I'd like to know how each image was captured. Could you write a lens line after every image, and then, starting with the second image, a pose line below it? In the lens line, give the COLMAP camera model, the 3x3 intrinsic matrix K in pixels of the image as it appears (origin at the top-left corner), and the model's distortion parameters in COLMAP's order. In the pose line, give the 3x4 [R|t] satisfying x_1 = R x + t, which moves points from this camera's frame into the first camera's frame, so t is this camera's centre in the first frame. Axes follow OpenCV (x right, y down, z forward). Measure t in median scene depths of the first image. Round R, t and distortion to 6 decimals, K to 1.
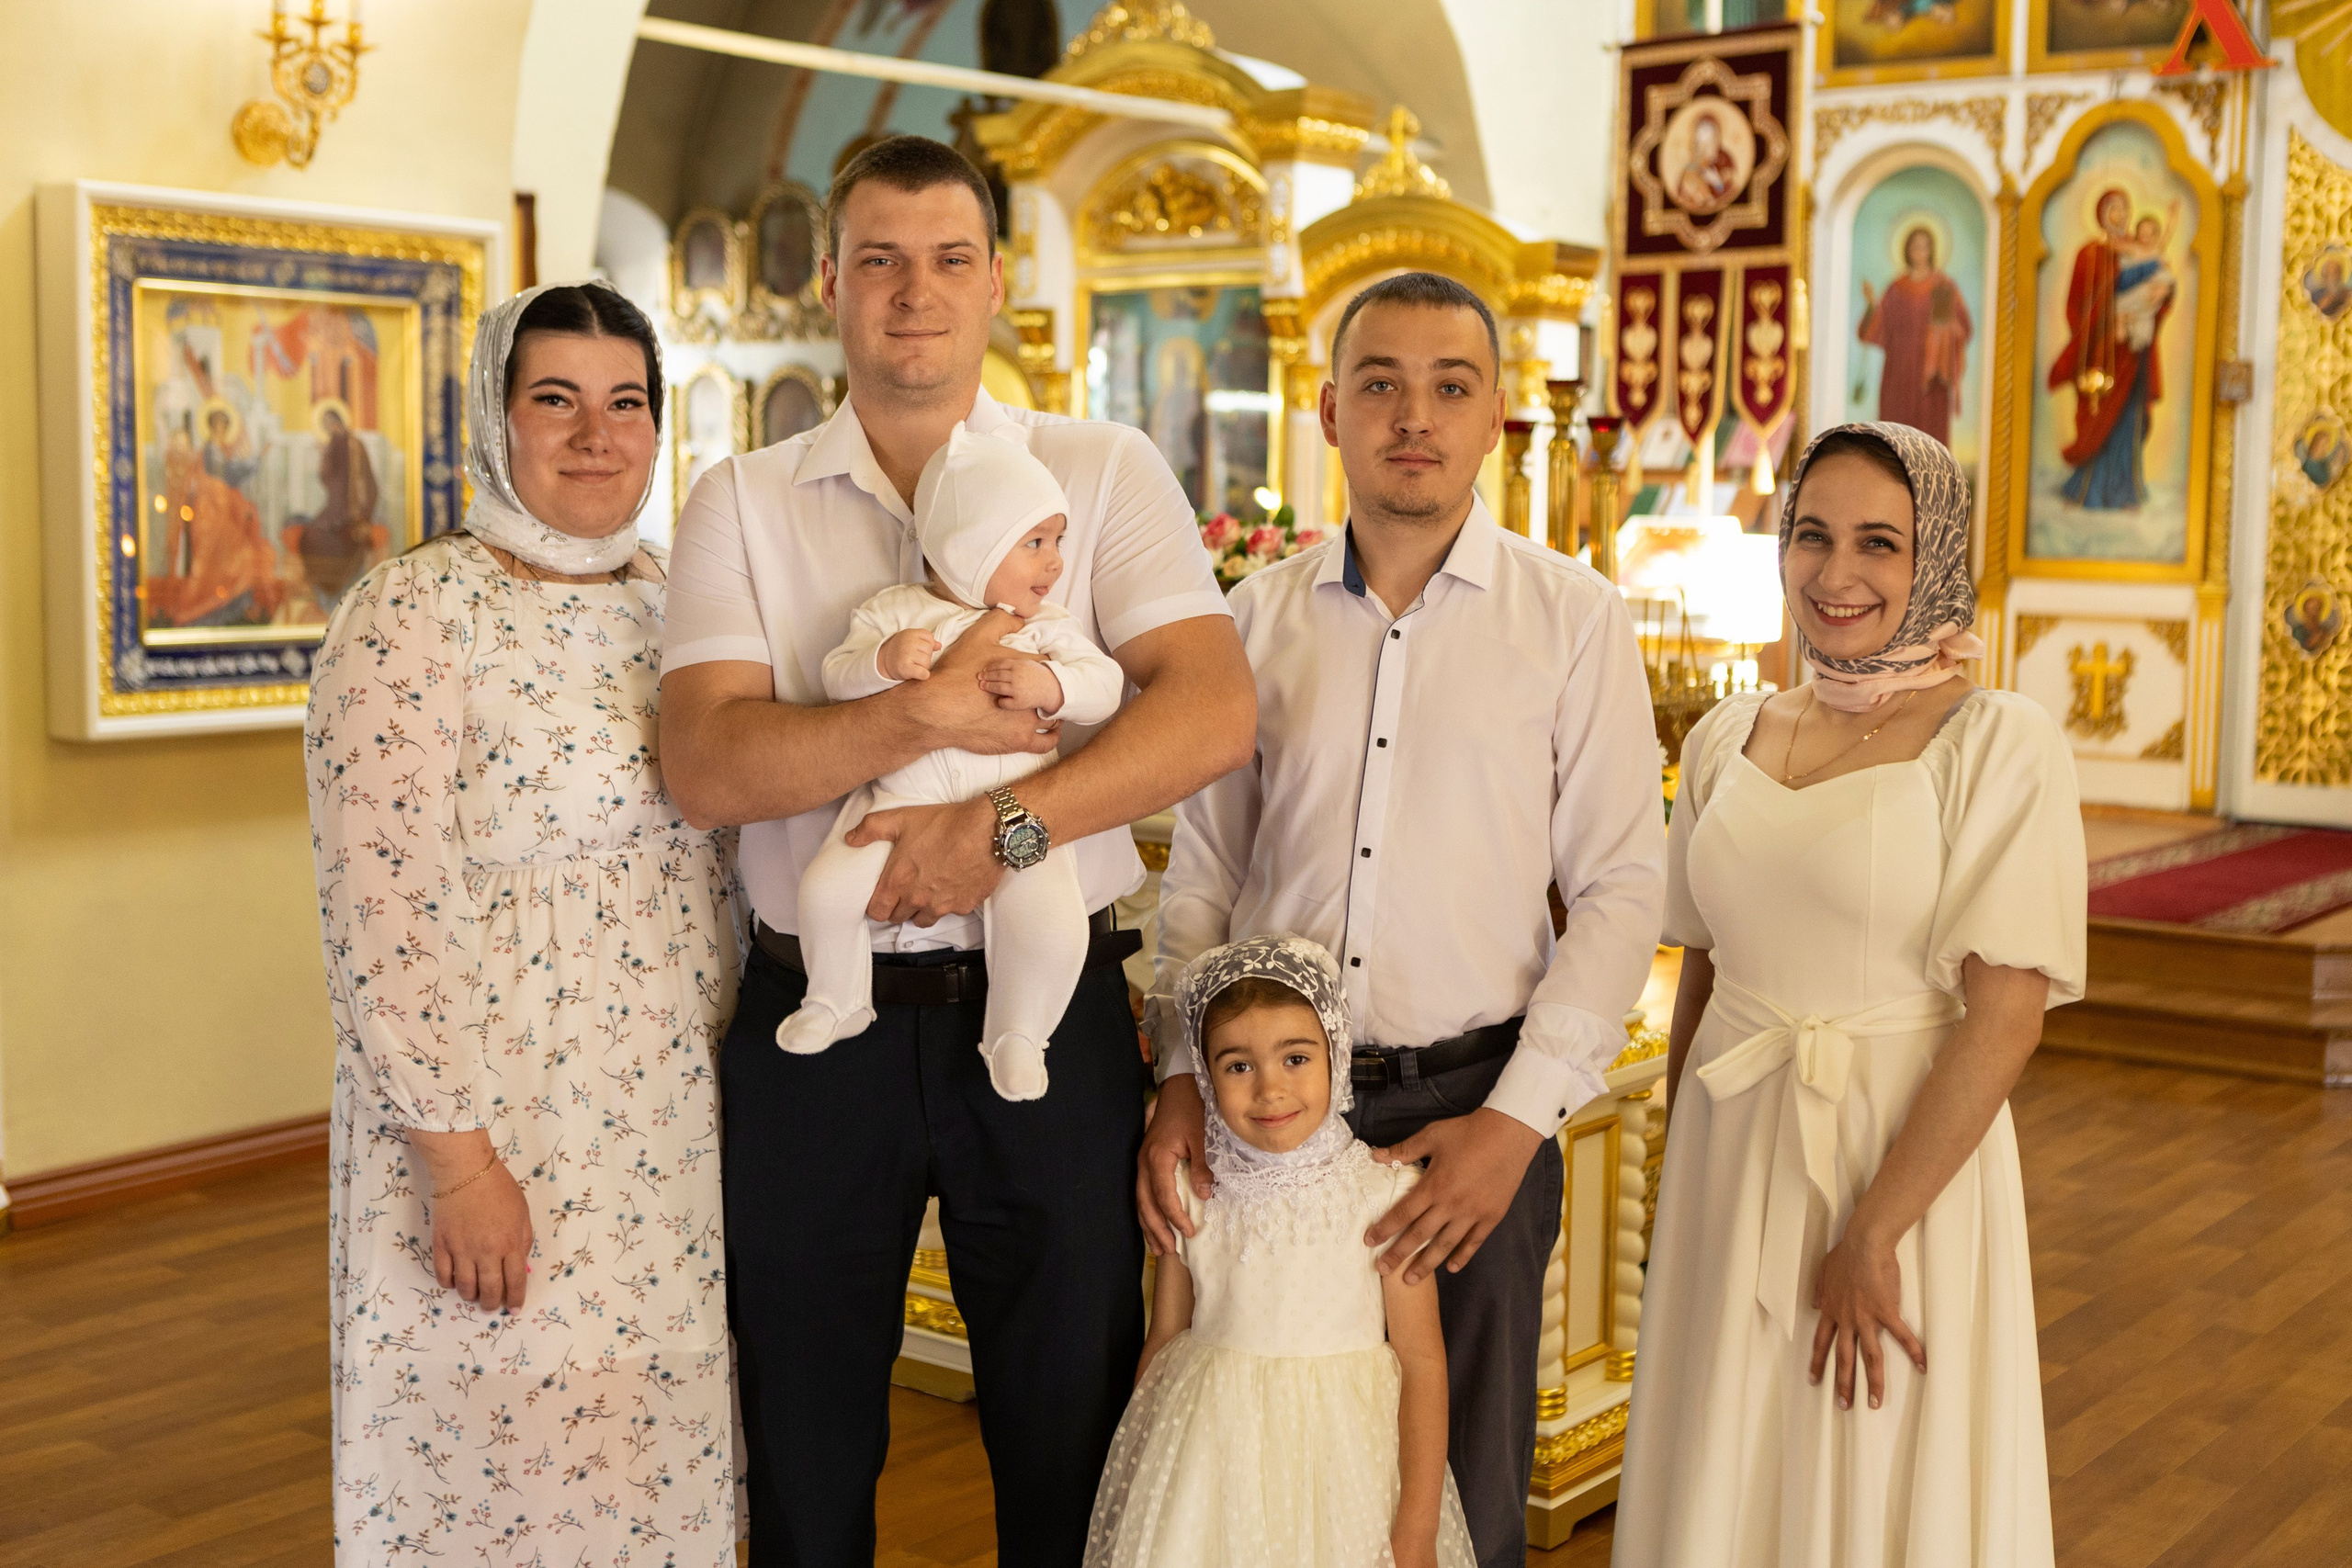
lens RADIAL K [[2844.9, 0, 1204.0], [0, 2844.9, 786.4], [0, 0, 1]] dist [-0.046154, 0.080759]
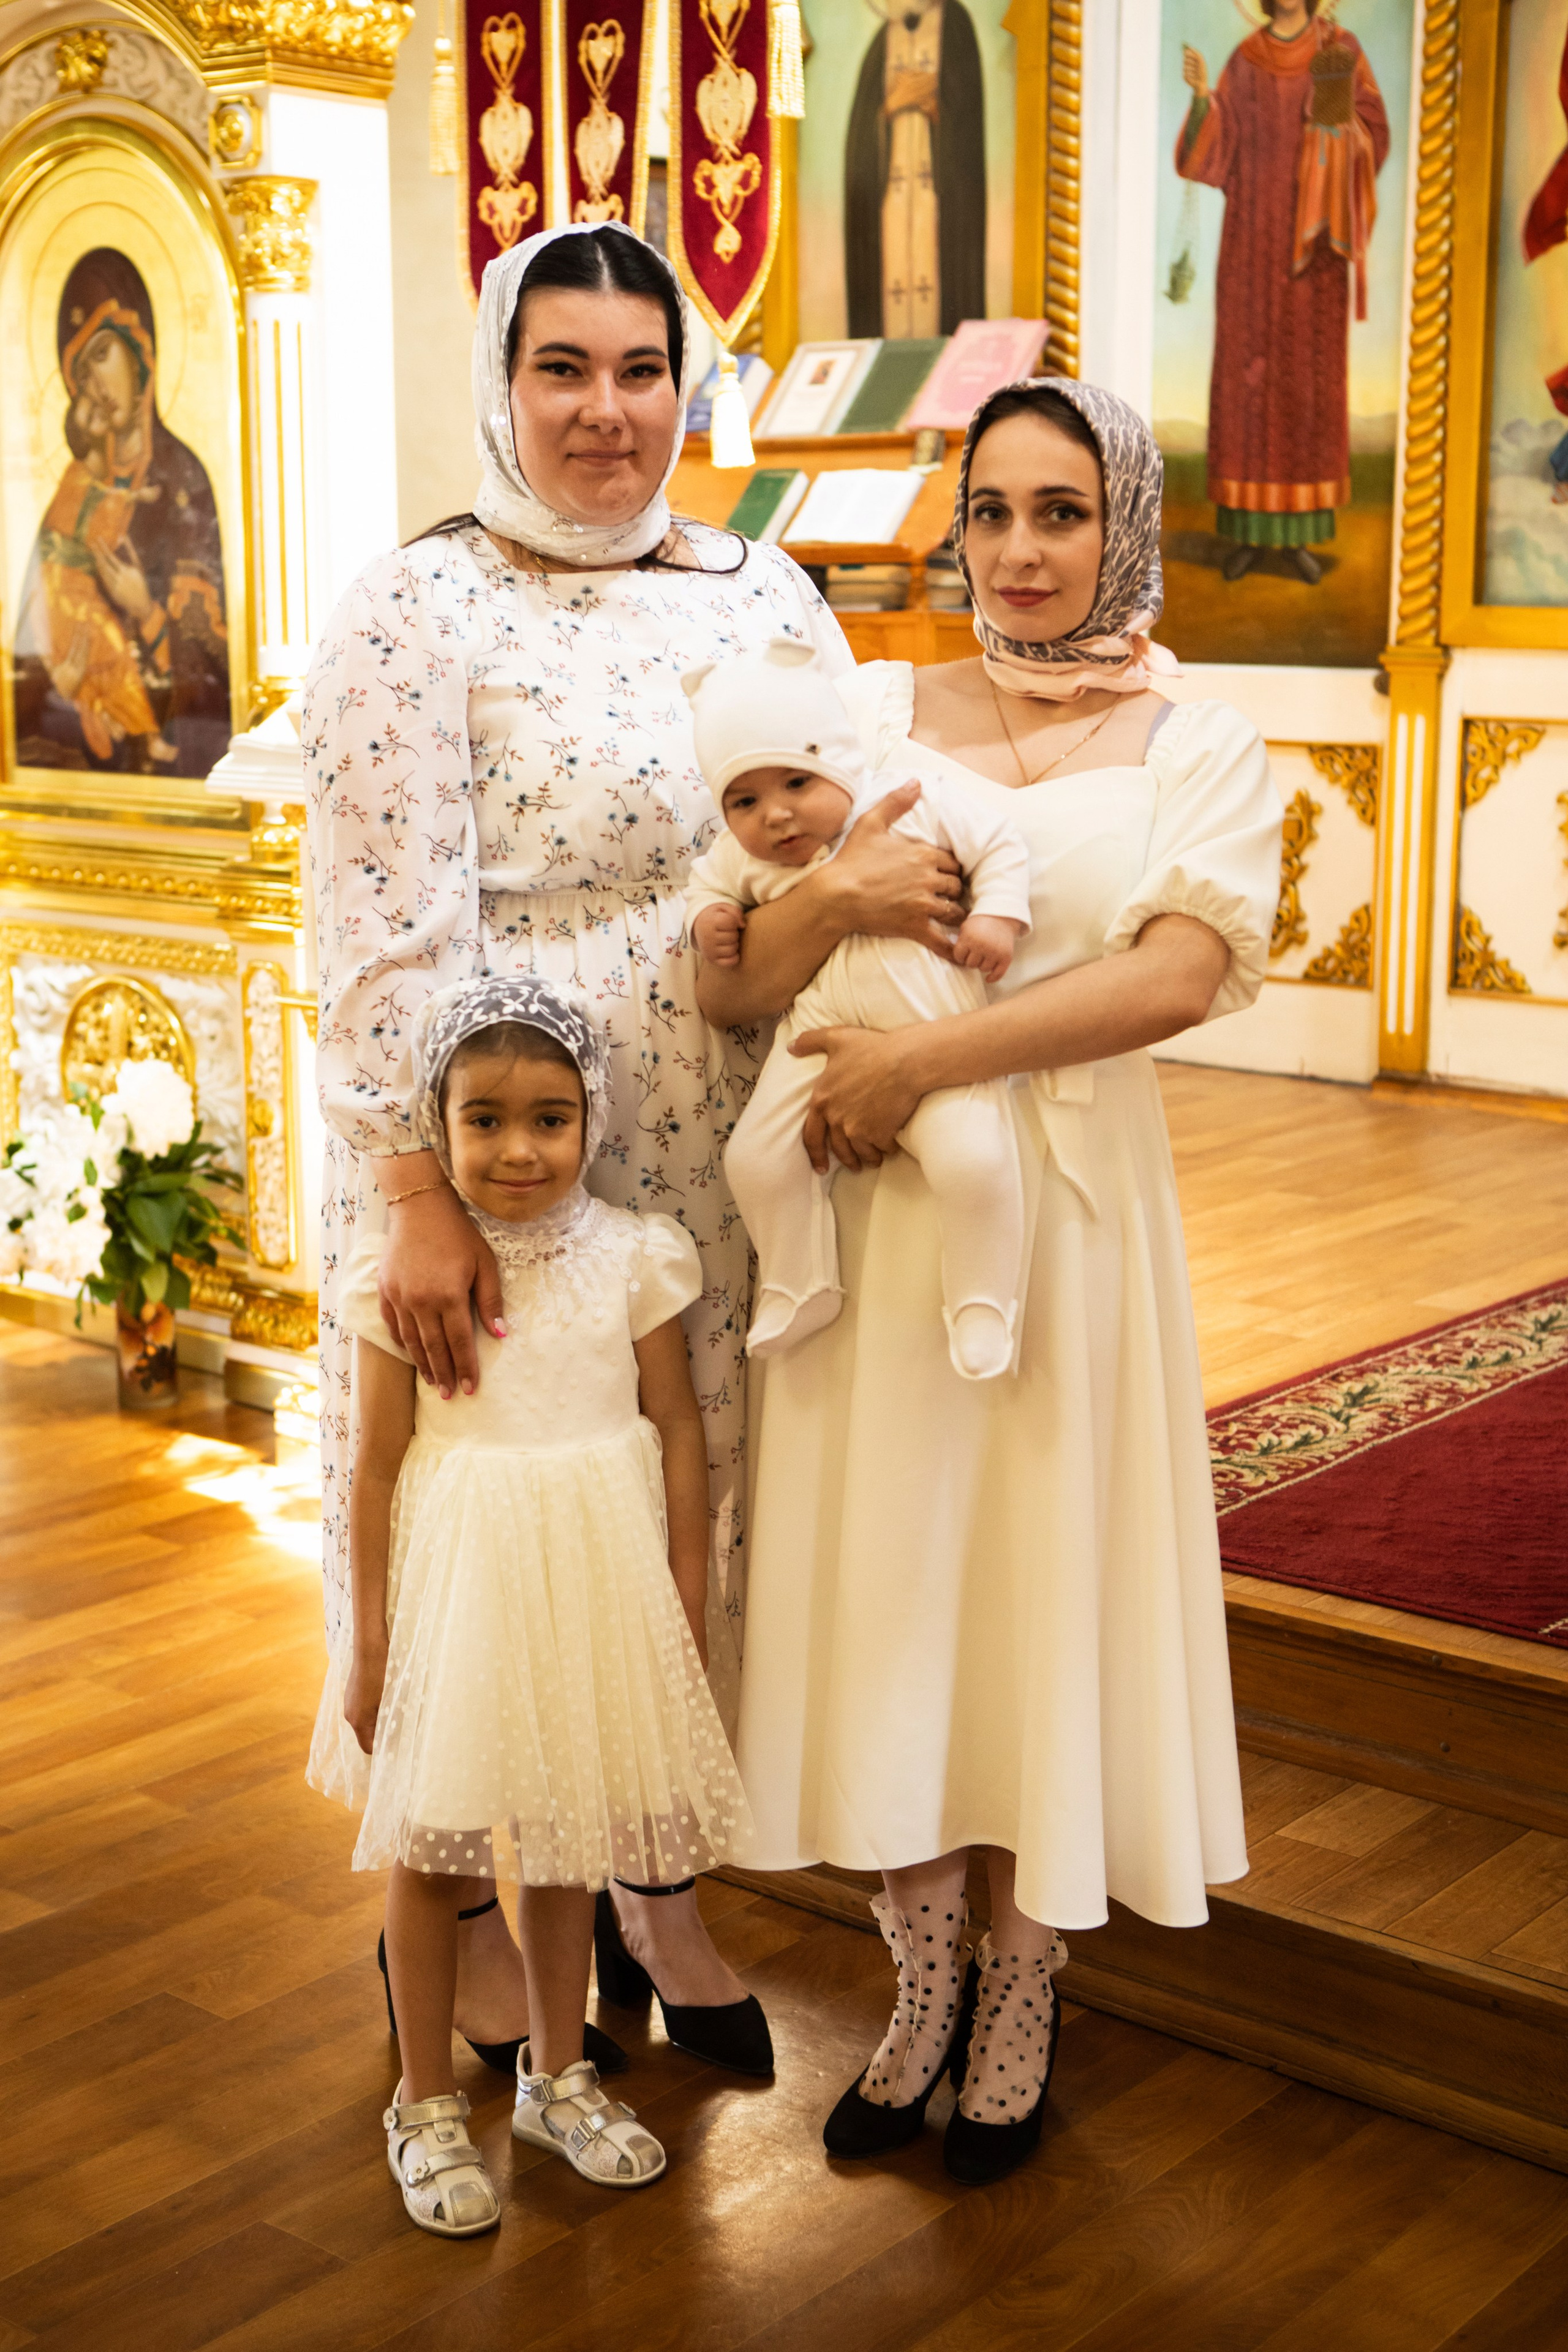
lens RADIAL K [[3254.5, 0, 784.1], [0, 3254.5, 1162.2], [0, 0, 1]] dist [0.016834, 0.067615]
pose [[0.998848, -0.006287, -0.047563, 0.209020], [0.010537, 0.995920, 0.089626, -0.038806], [0.046805, -0.090024, 0.994839, 0.450416]]
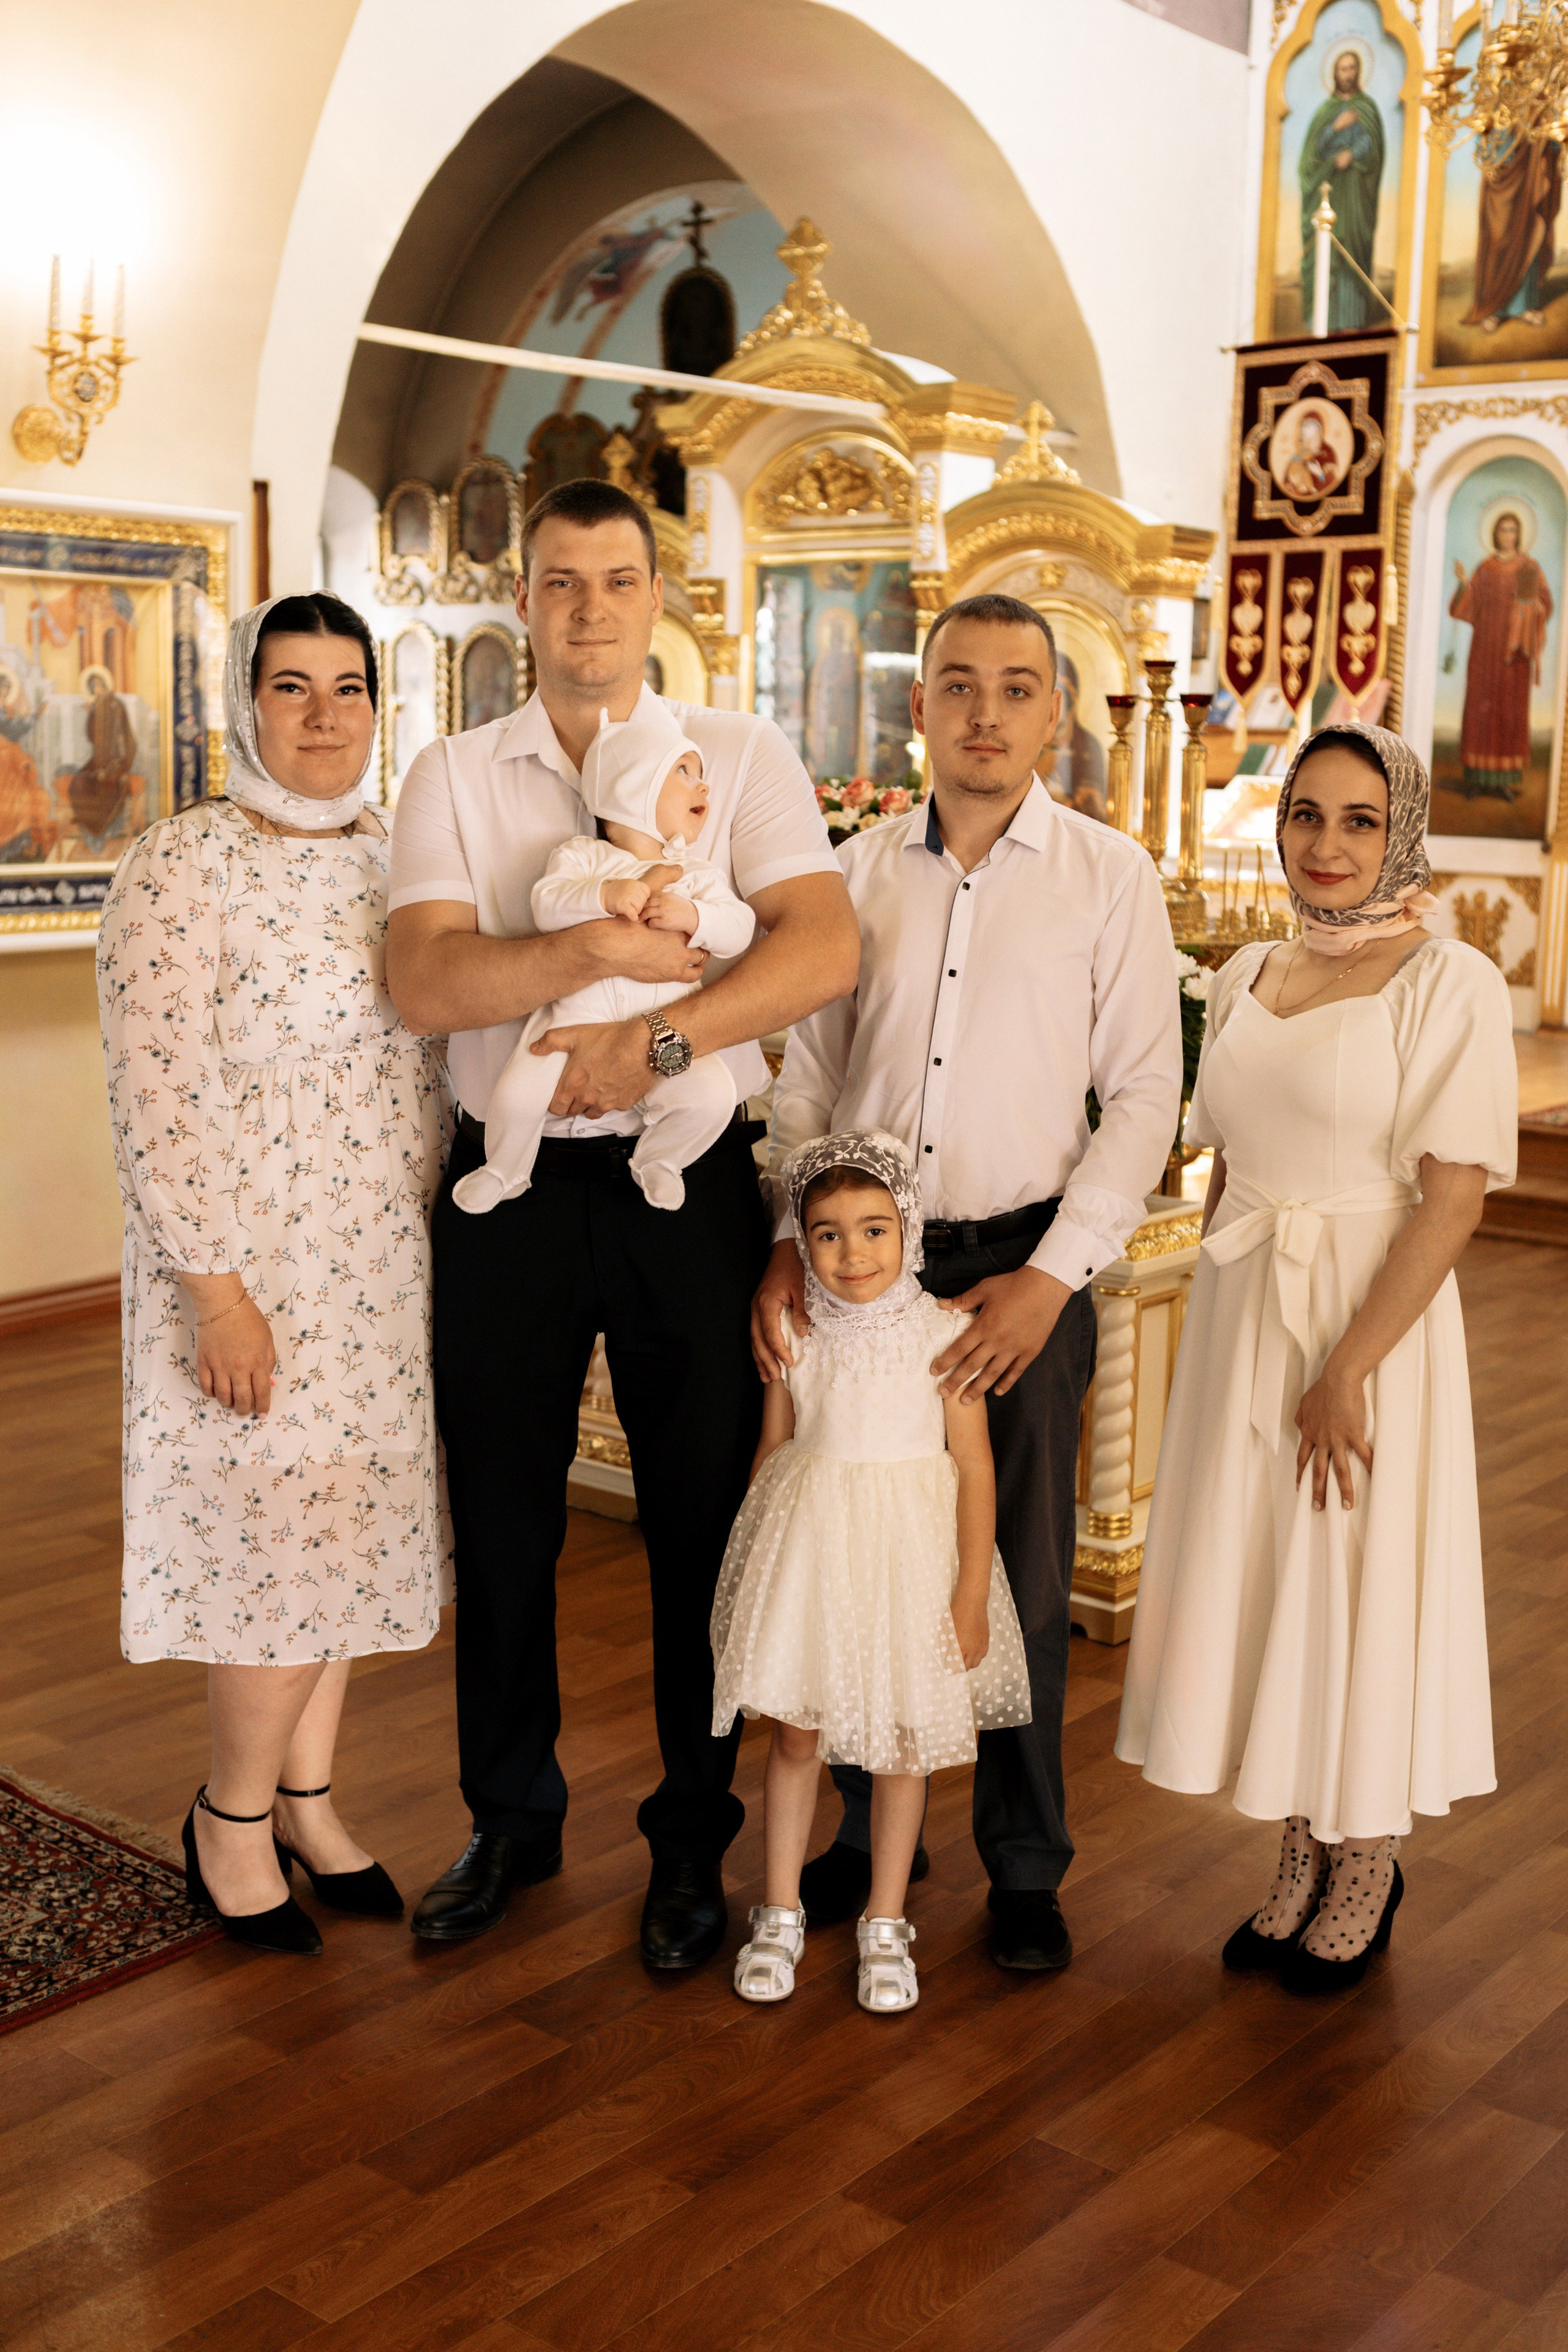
lens RADIAL K [[2627.9, 0, 784.0], [0, 2627.9, 1176.0], [0, 0, 1]] dist [-0.066176, 0.066775]
pose [[0.999452, 0.015679, -0.029164, 0.004458], [-0.013789, 0.997860, 0.063914, -0.000552], [0.030103, -0.063477, 0.997529, -0.042704]]
